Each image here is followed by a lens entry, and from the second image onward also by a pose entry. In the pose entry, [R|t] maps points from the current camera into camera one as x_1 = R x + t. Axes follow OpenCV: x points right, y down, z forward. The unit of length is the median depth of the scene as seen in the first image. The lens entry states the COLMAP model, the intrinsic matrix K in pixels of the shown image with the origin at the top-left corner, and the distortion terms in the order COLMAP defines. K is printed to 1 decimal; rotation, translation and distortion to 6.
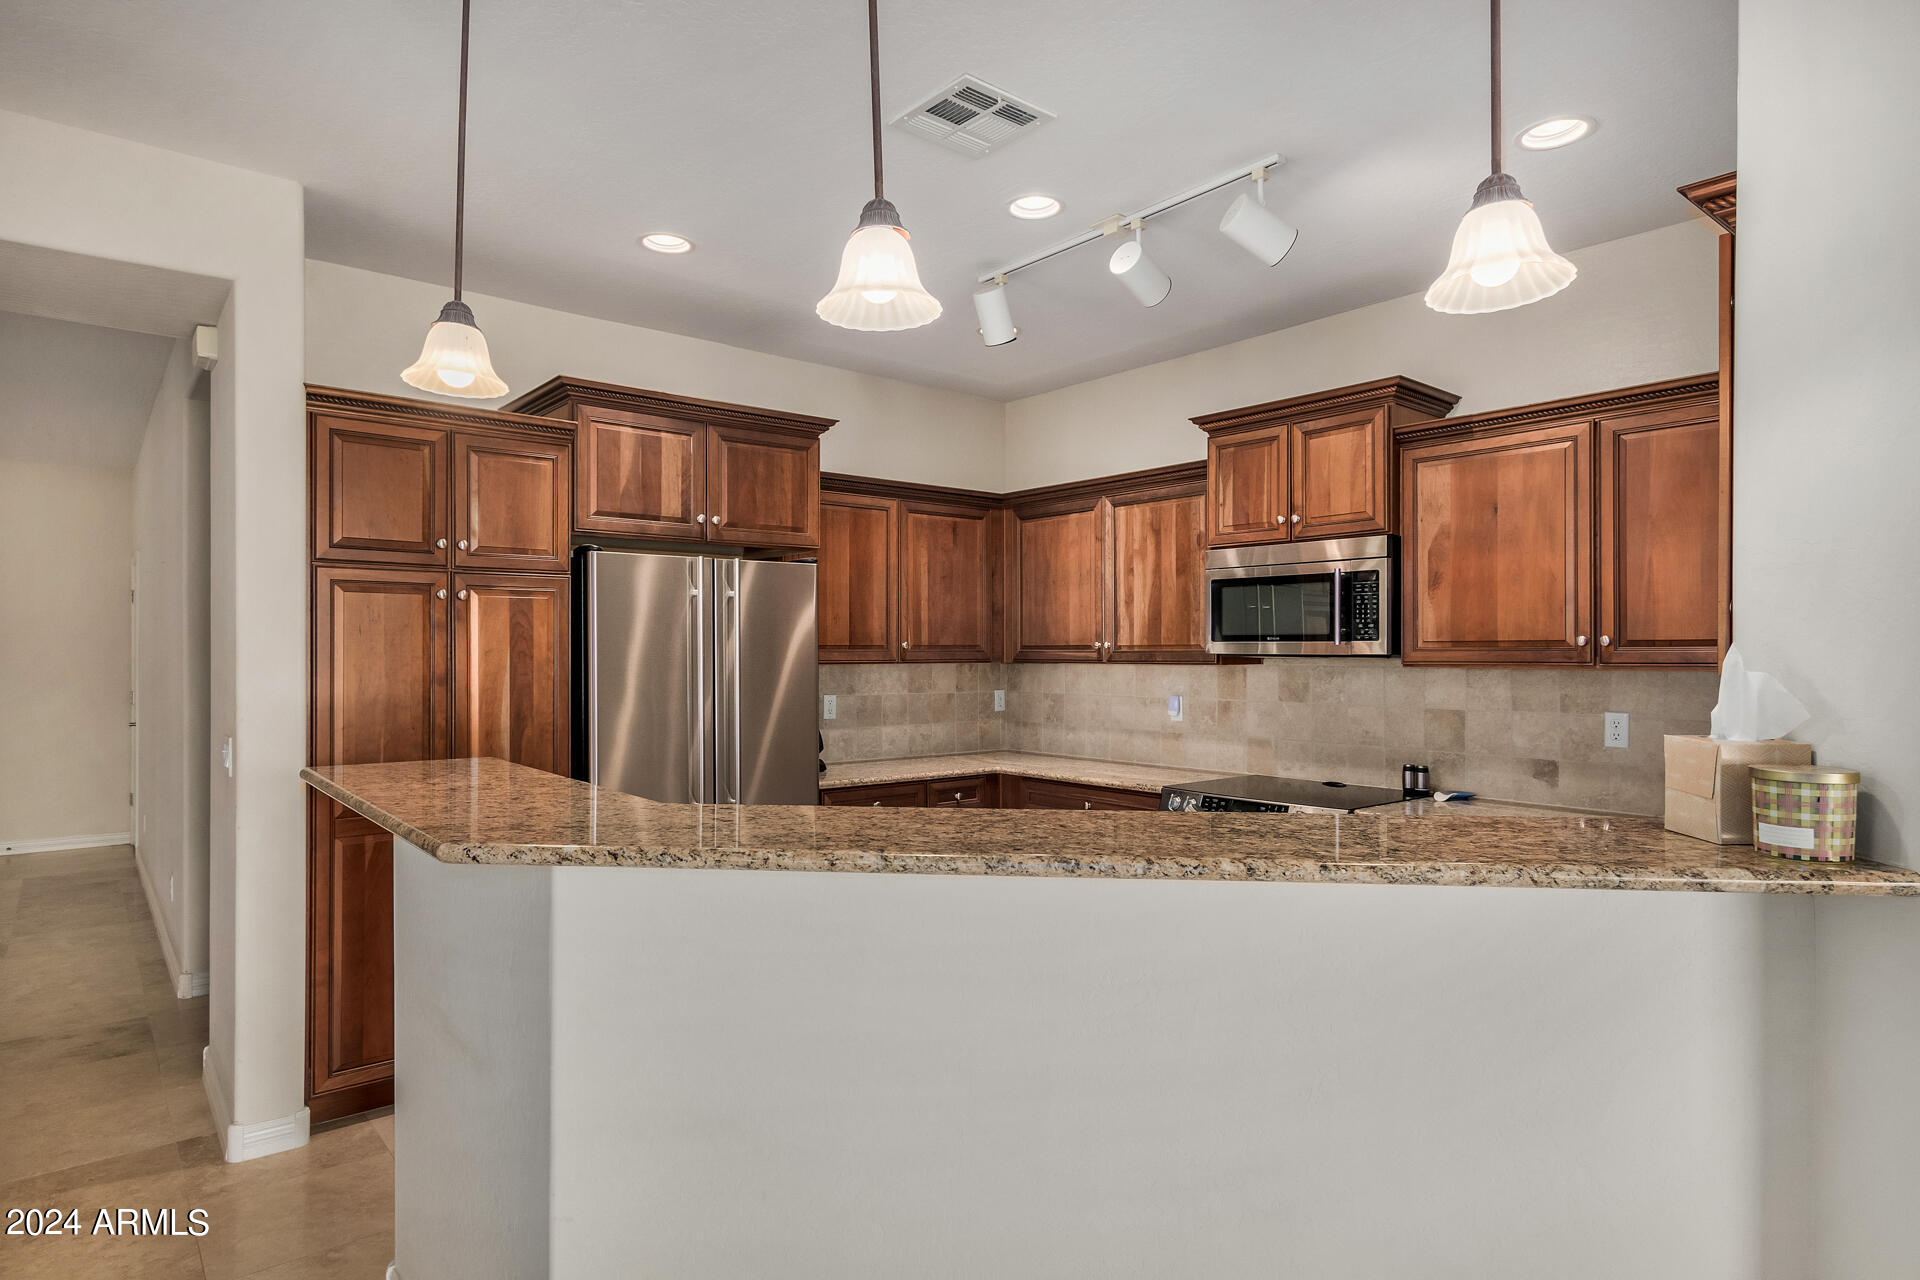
lens RADIAL K [[1075.8, 0, 957.2], [0, 1075.8, 651.4], [0, 0, 1]] dist [0.002767, -0.000804]
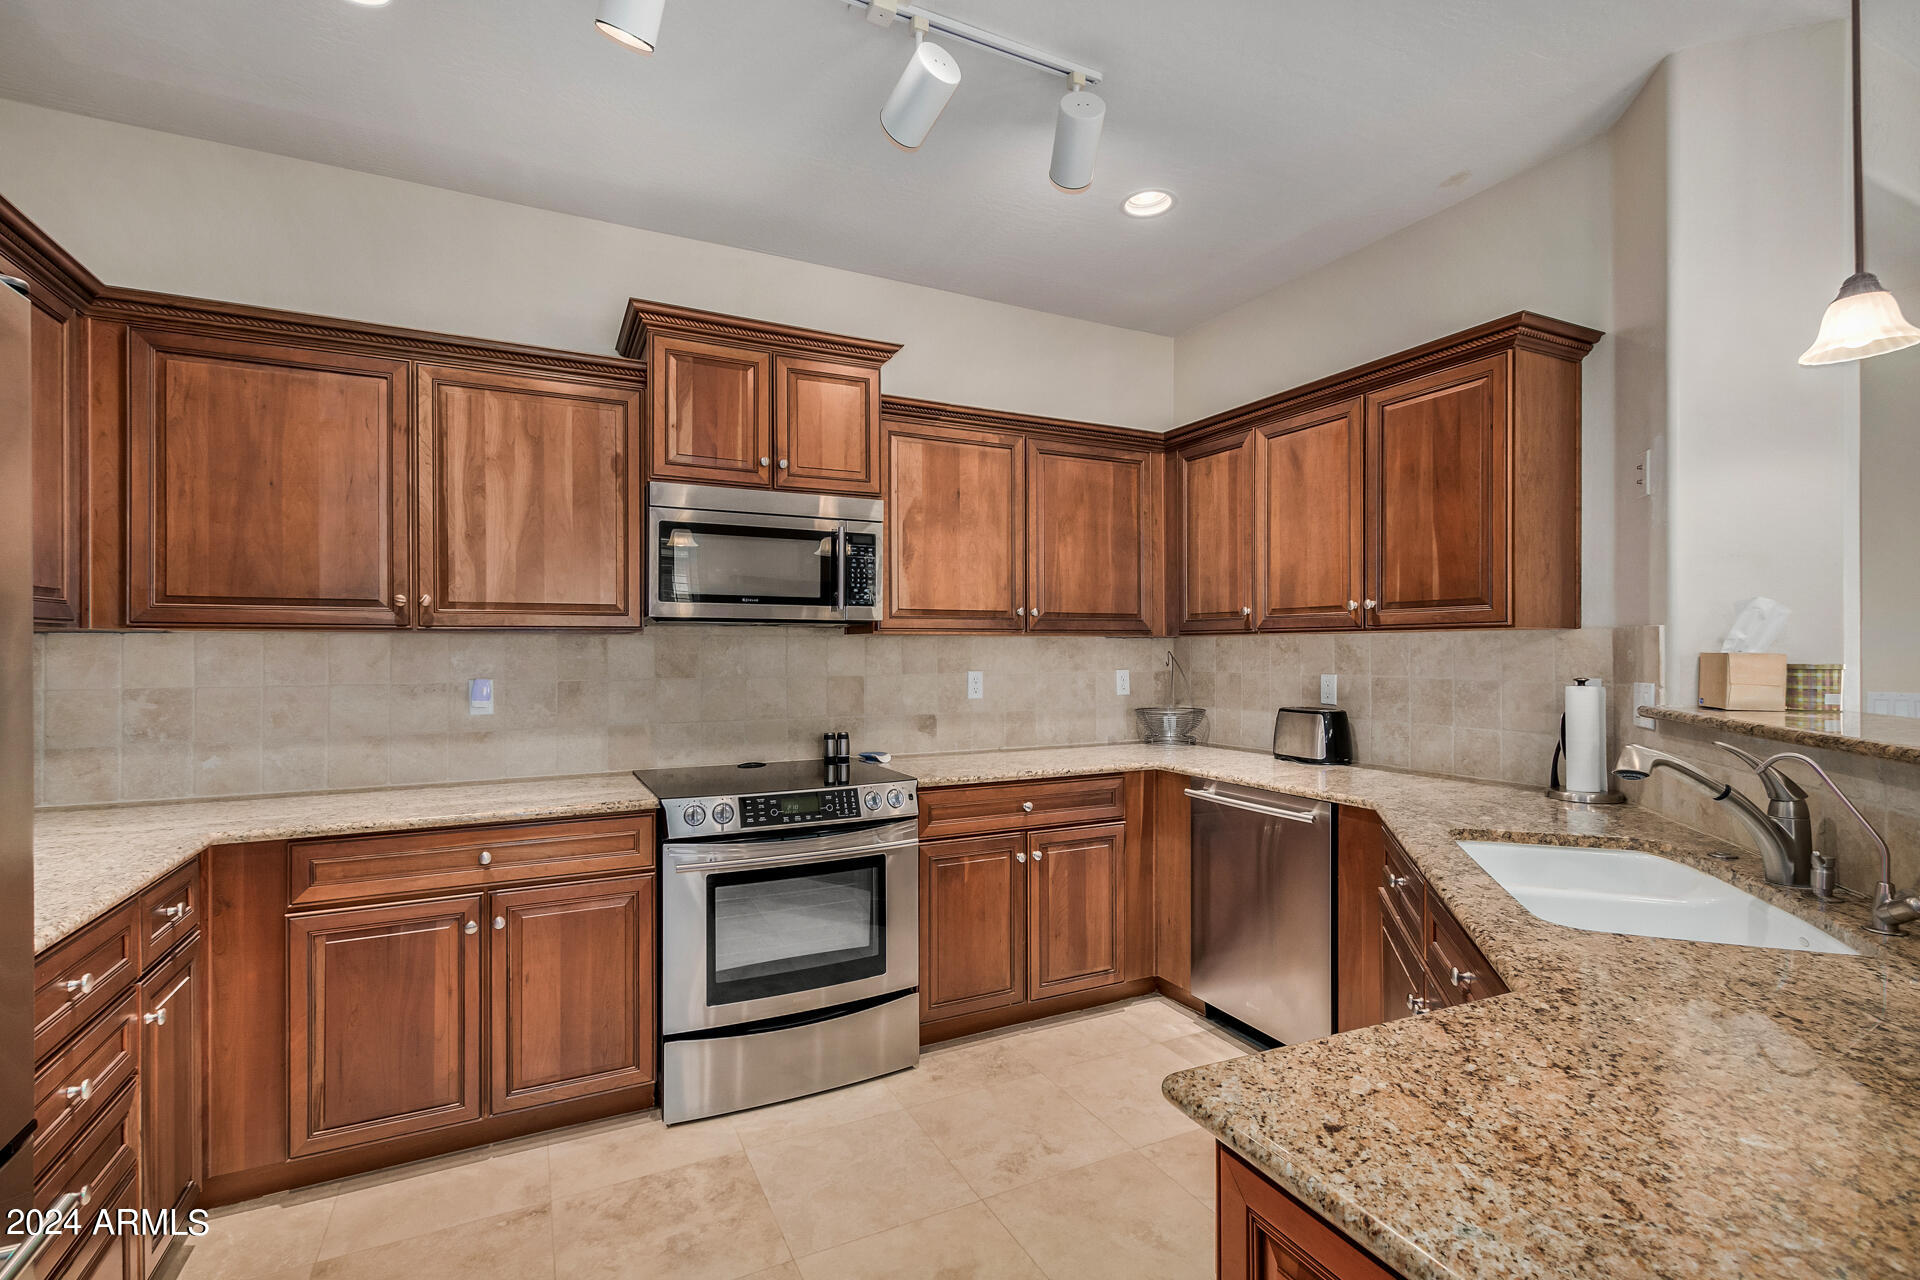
lens RADIAL K [[872.2, 0, 960.0], [0, 872.2, 640.0], [0, 0, 1]] dist [0.008416, 0.000029]
pose [[0.231545, 0.008853, 0.972784, -0.296445], [0.000372, 0.999958, -0.009189, 0.023001], [-0.972824, 0.002490, 0.231532, 0.602885]]
